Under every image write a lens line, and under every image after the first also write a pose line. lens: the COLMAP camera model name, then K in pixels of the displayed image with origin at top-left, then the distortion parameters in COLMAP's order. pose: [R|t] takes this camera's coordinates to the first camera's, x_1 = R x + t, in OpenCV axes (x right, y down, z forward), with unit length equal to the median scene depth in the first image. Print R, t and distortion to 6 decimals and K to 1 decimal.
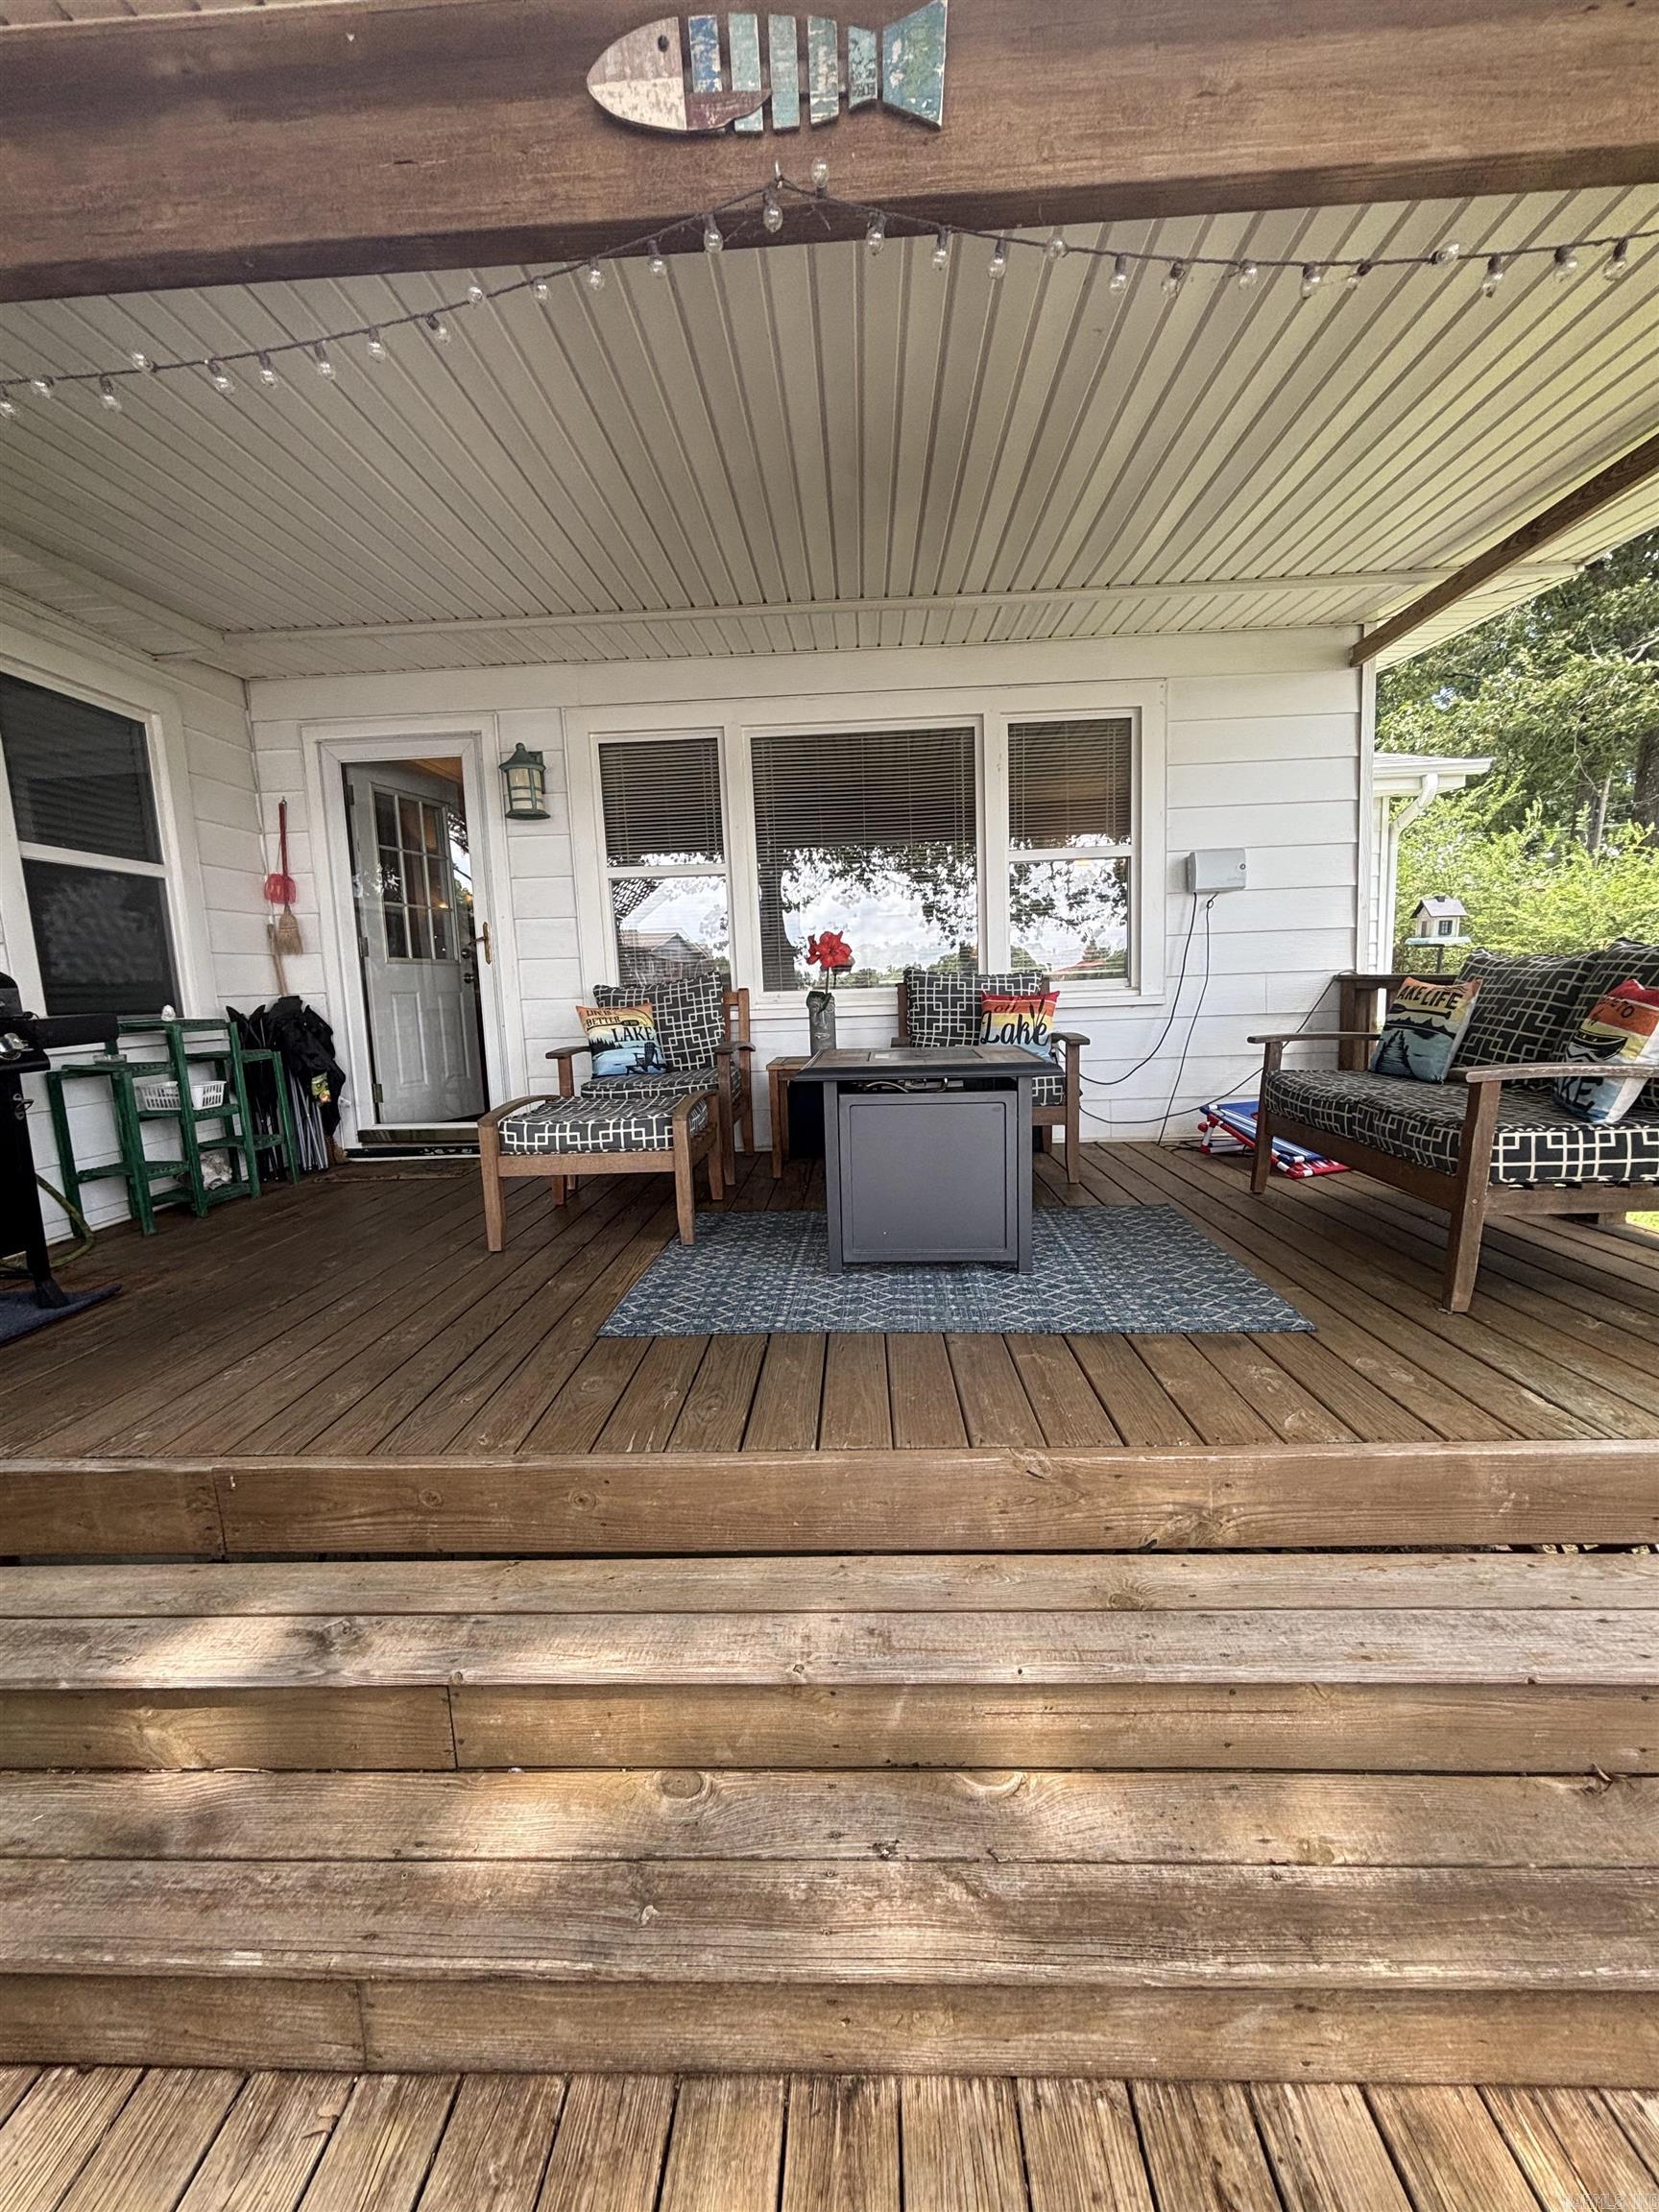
lens RADIAL K [[895.7, 0, 829.1], [0, 895.7, 1101.3], [0, 0, 1]] dist [-0.002877, -0.000507]
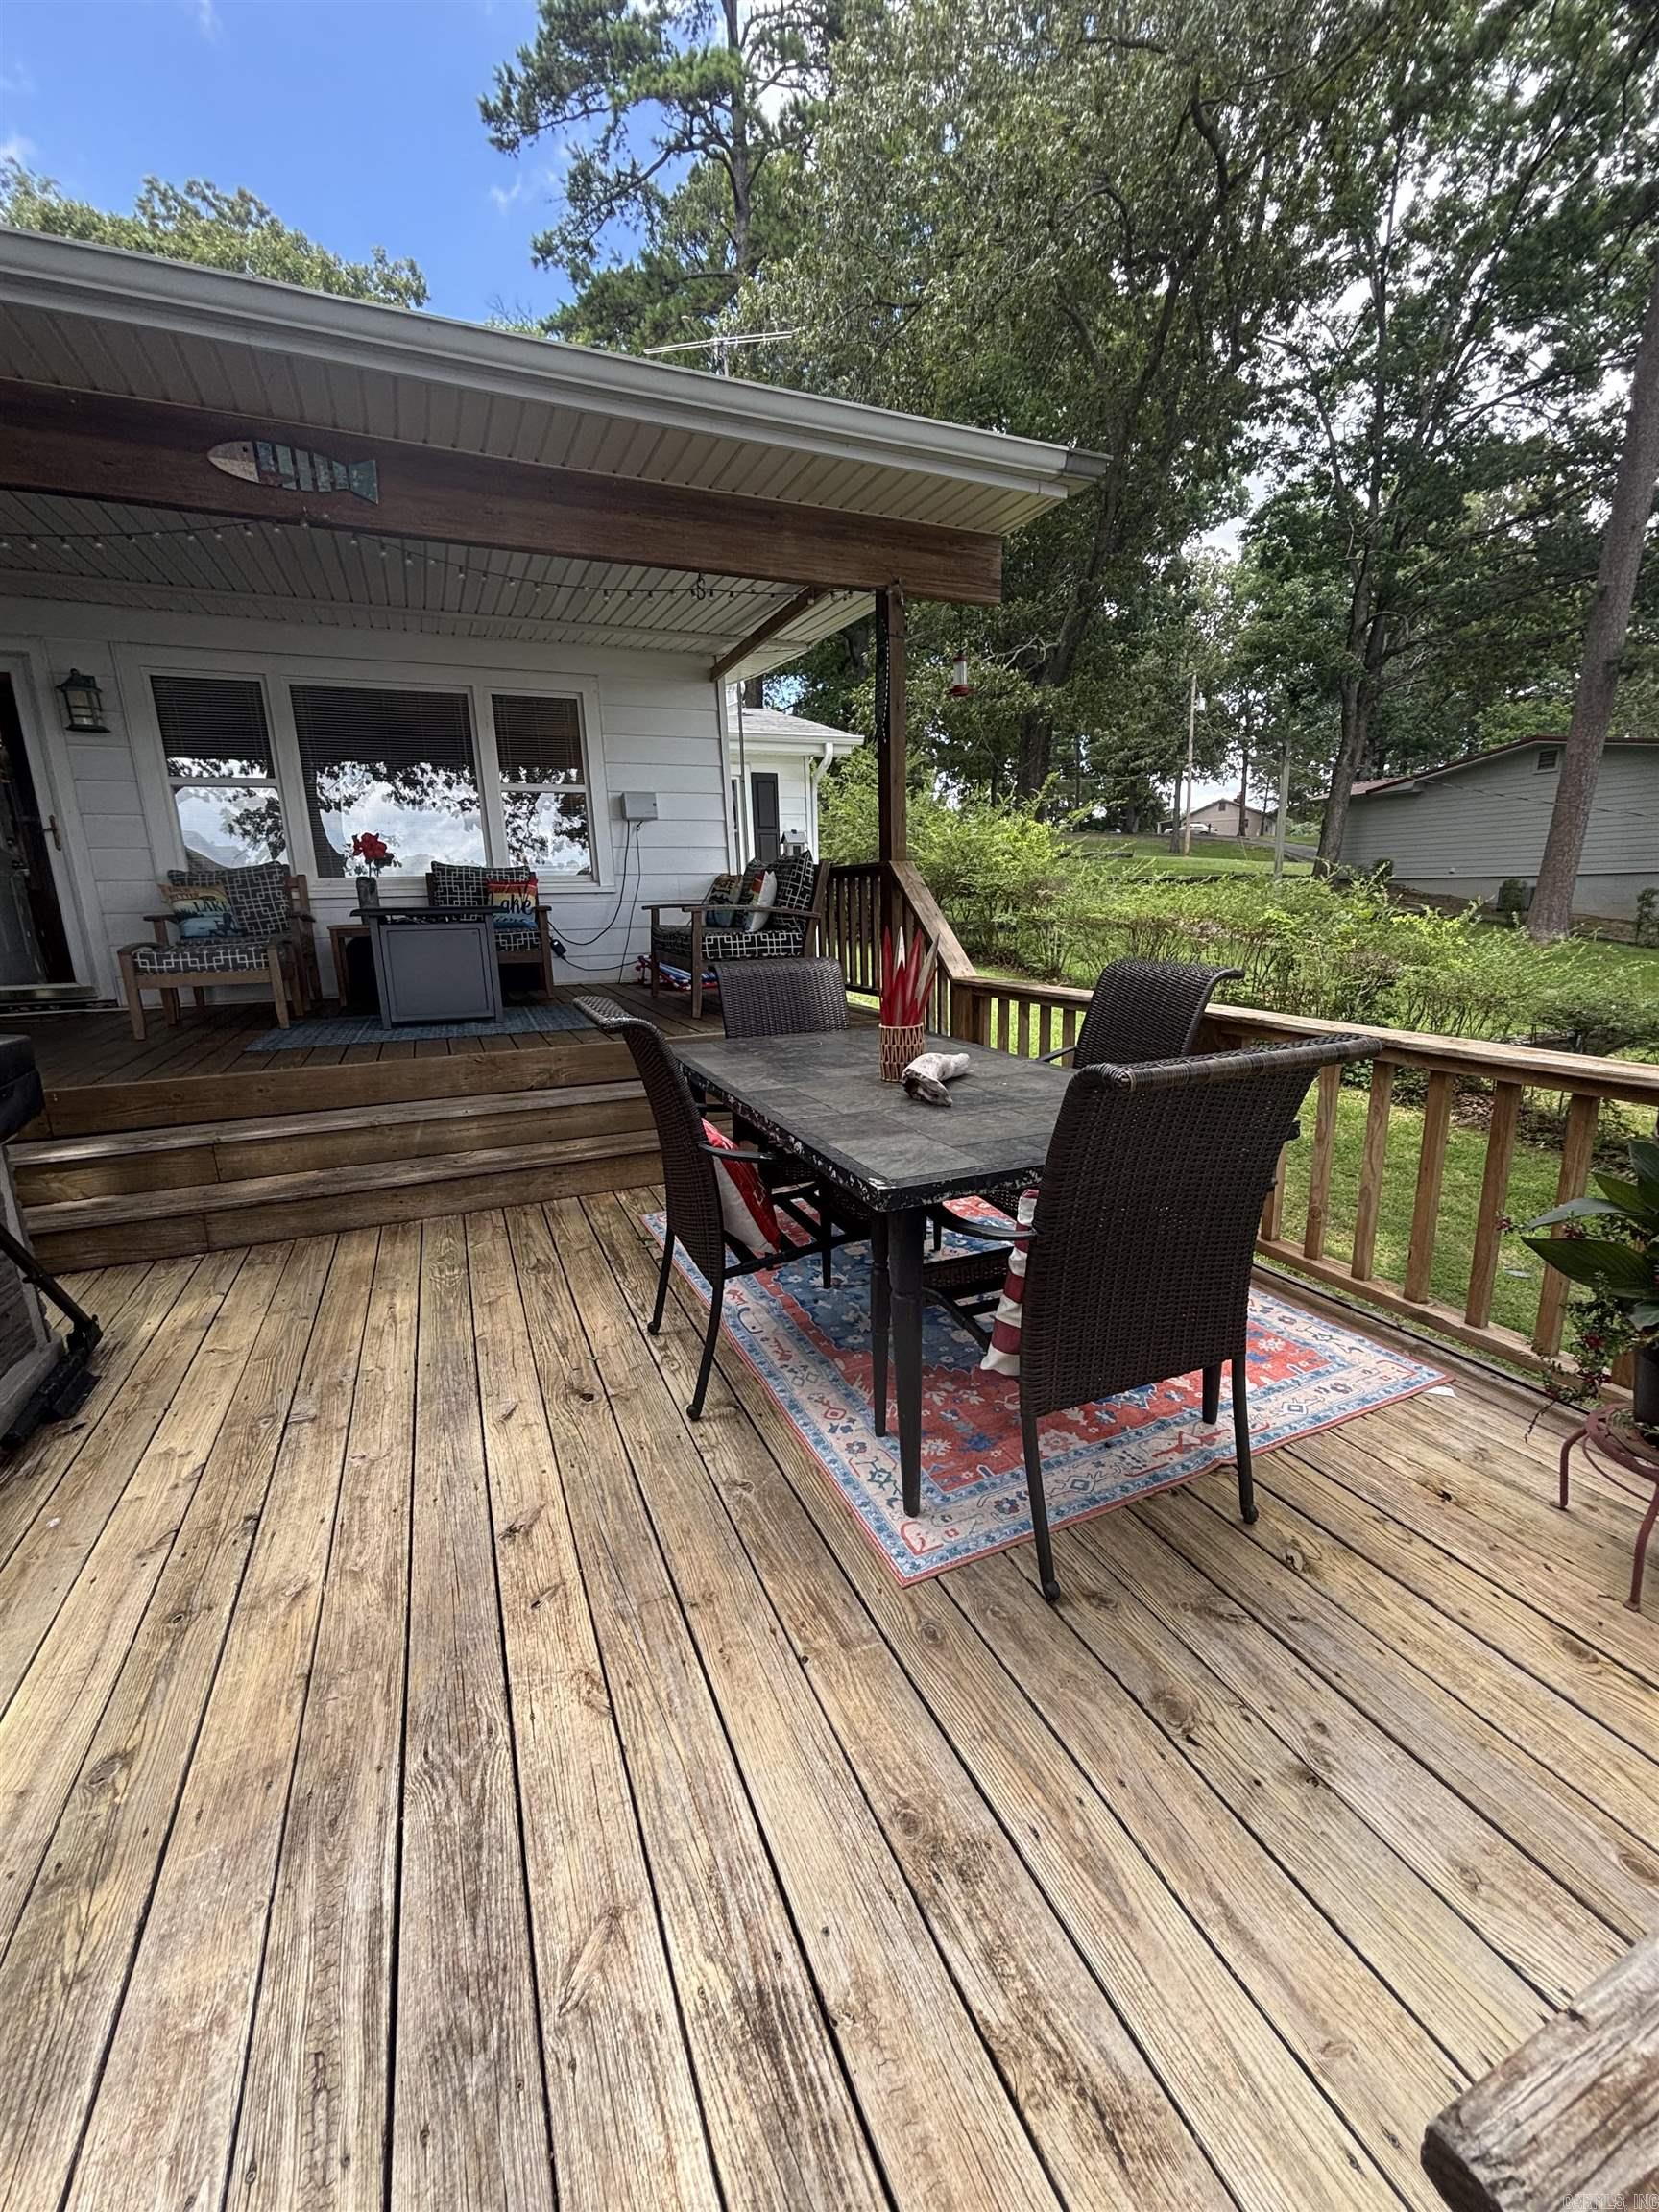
lens RADIAL K [[895.7, 0, 830.3], [0, 895.7, 1104.4], [0, 0, 1]] dist [-0.002877, -0.000507]
pose [[0.899349, -0.086264, 0.428638, 0.015448], [0.047223, 0.993773, 0.100918, 0.129232], [-0.434674, -0.070519, 0.897823, -0.633631]]
